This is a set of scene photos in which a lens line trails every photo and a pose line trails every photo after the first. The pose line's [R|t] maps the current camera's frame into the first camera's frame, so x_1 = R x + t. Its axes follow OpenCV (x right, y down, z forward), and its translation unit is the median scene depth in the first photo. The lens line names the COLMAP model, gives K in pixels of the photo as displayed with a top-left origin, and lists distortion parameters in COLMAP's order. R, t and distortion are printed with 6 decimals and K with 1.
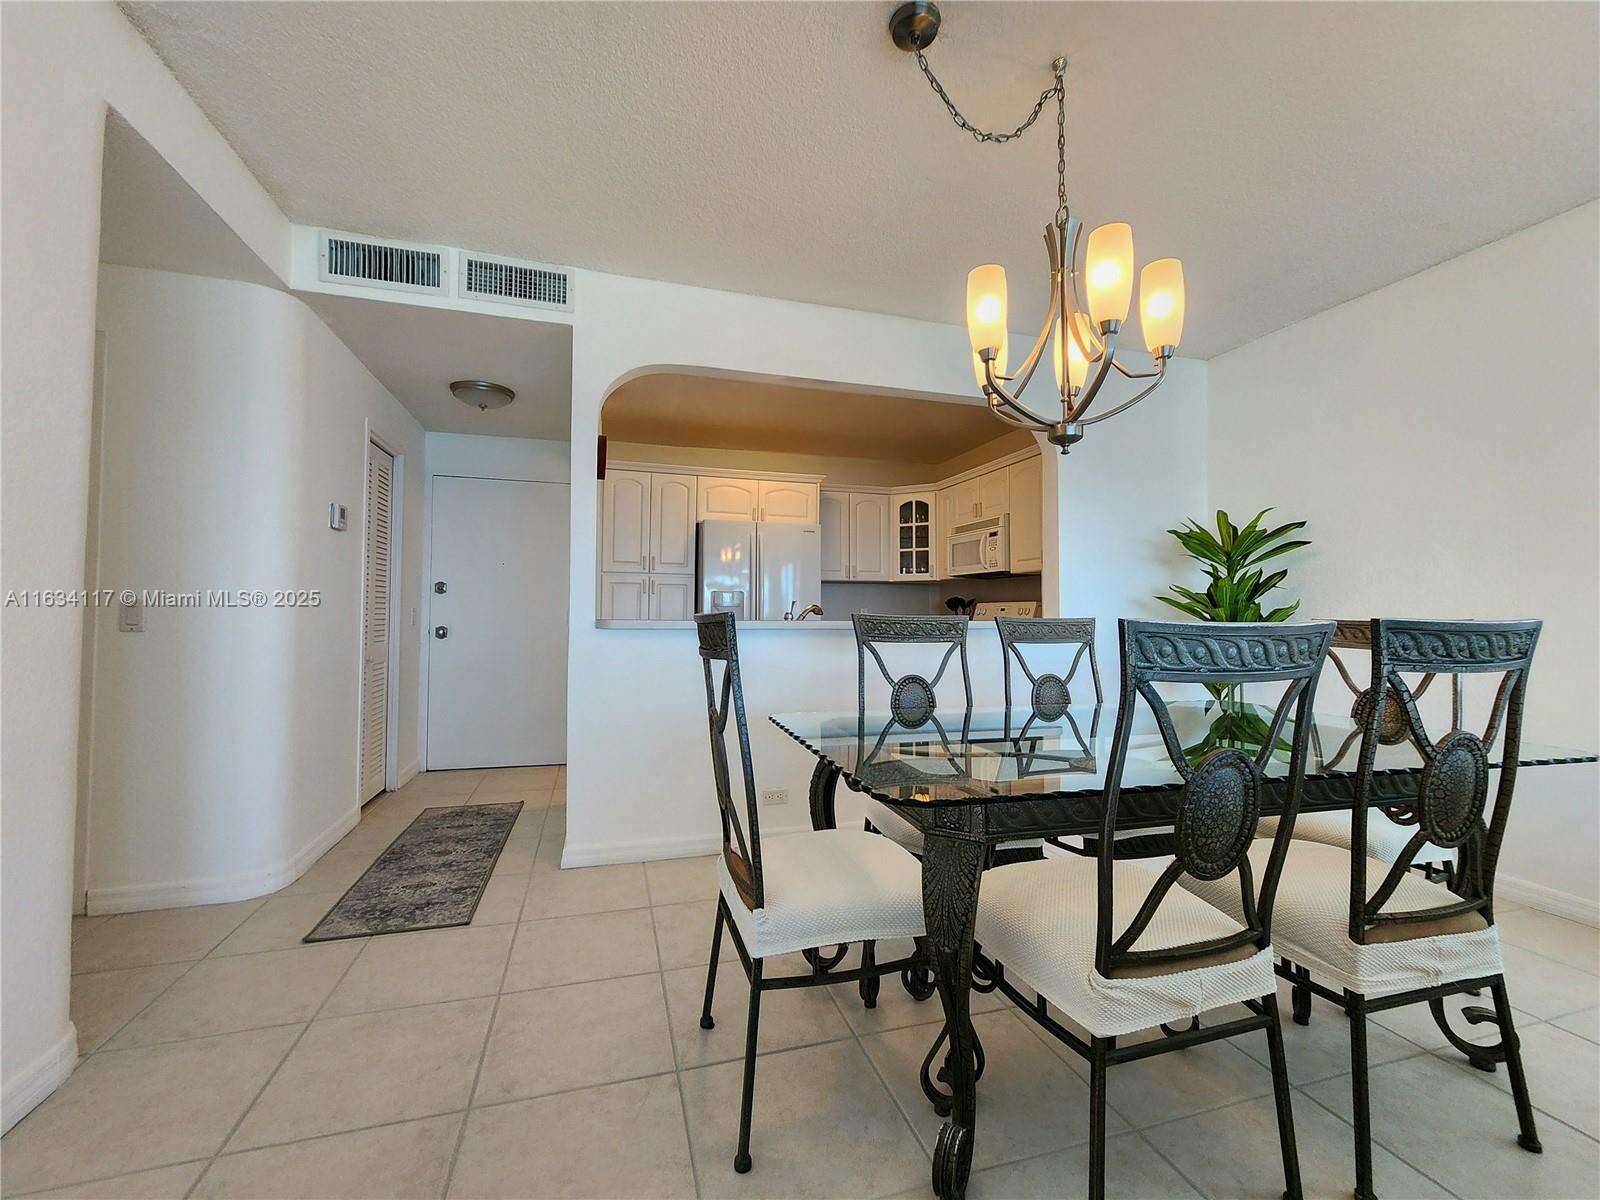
lens RADIAL K [[654.1, 0, 798.1], [0, 654.1, 594.5], [0, 0, 1]] dist [-0.001822, 0.000025]
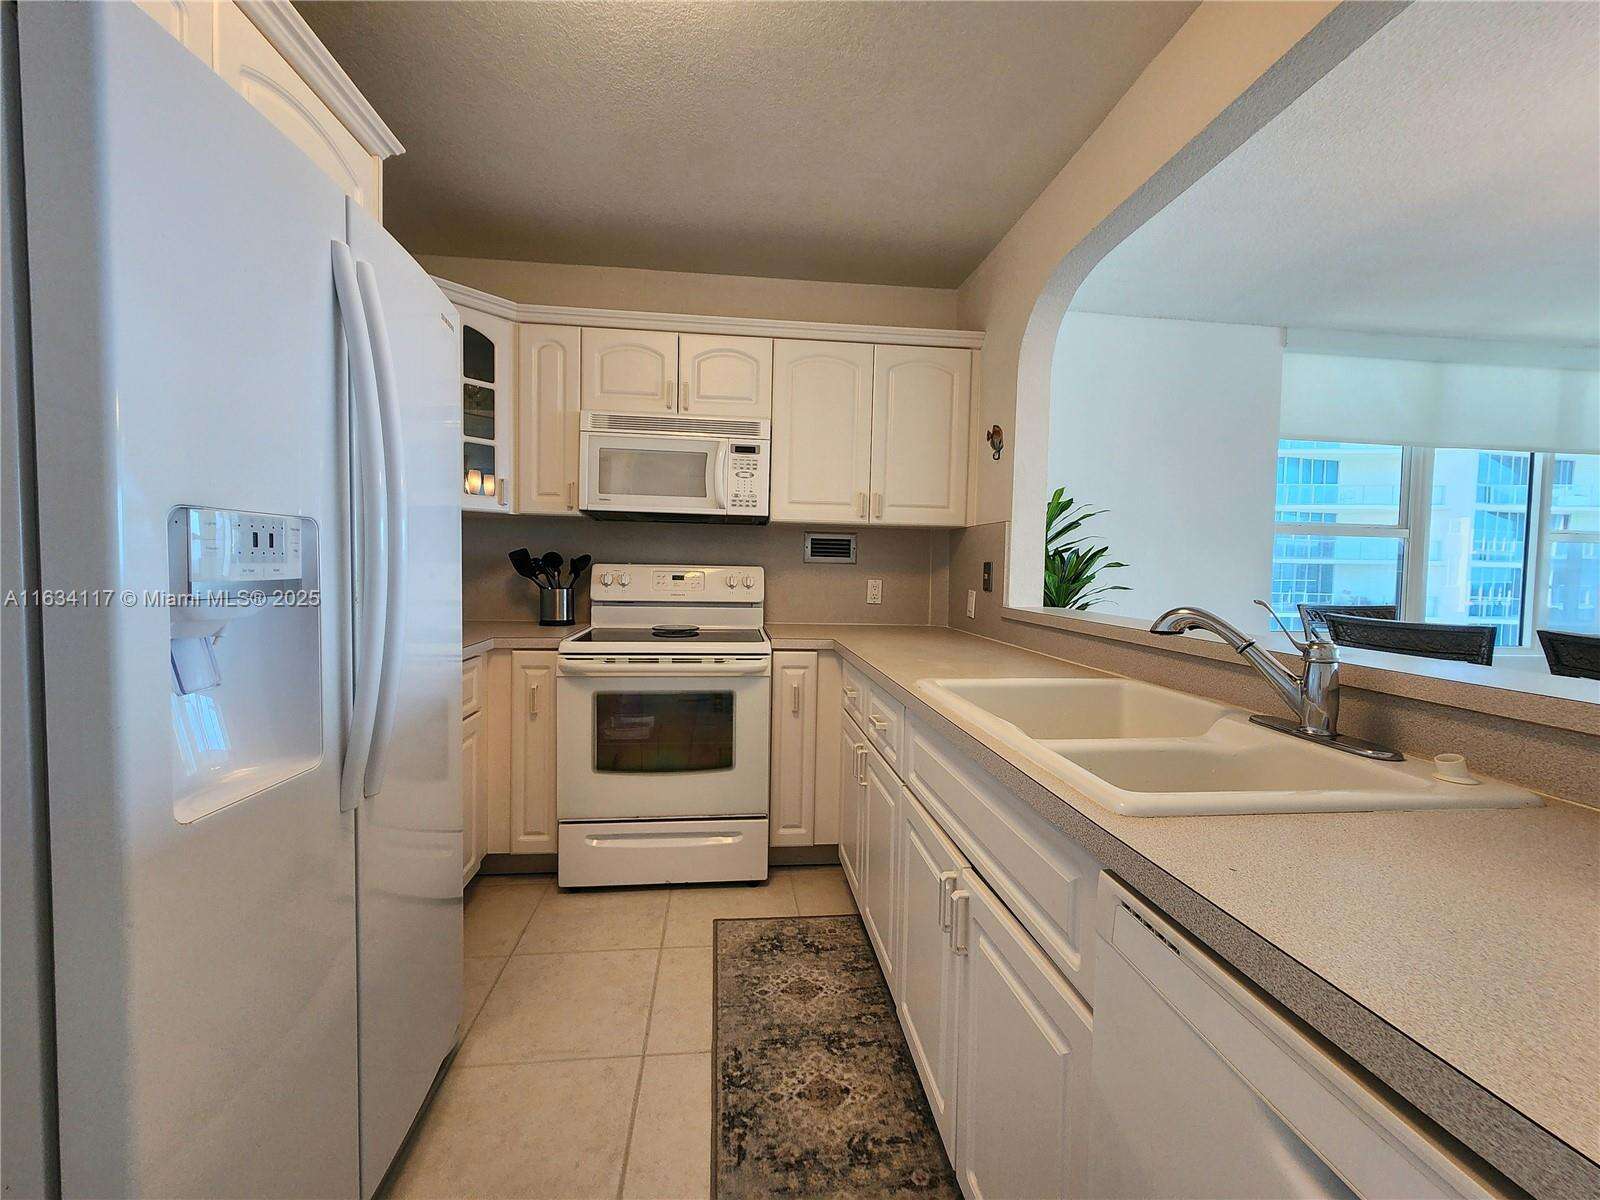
lens RADIAL K [[654.1, 0, 798.1], [0, 654.1, 594.5], [0, 0, 1]] dist [-0.001822, 0.000025]
pose [[0.181007, -0.048781, 0.982271, -0.221238], [-0.049197, 0.997070, 0.058582, -0.001214], [-0.982251, -0.058928, 0.178077, 0.714137]]
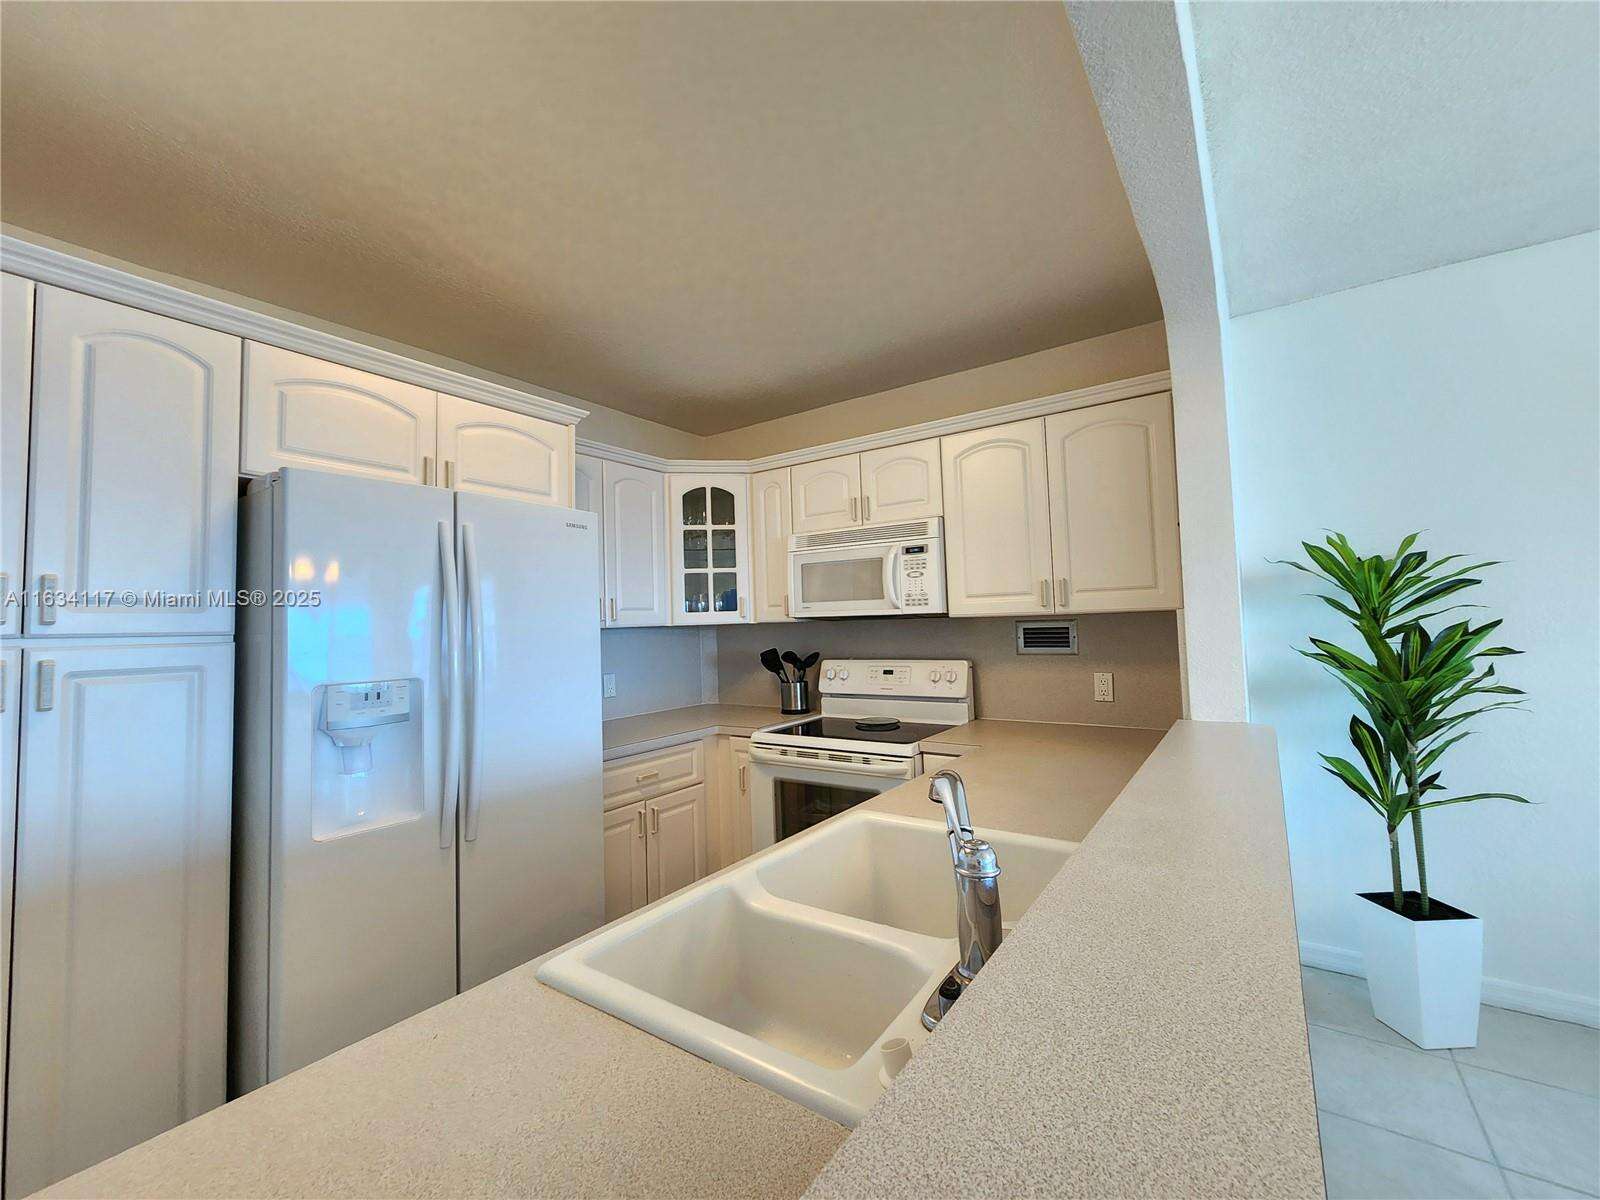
lens RADIAL K [[654.1, 0, 798.1], [0, 654.1, 594.5], [0, 0, 1]] dist [-0.001822, 0.000025]
pose [[0.783123, -0.000661, 0.621866, -0.126181], [0.016427, 0.999672, -0.019625, -0.035873], [-0.621650, 0.025584, 0.782878, 0.512116]]
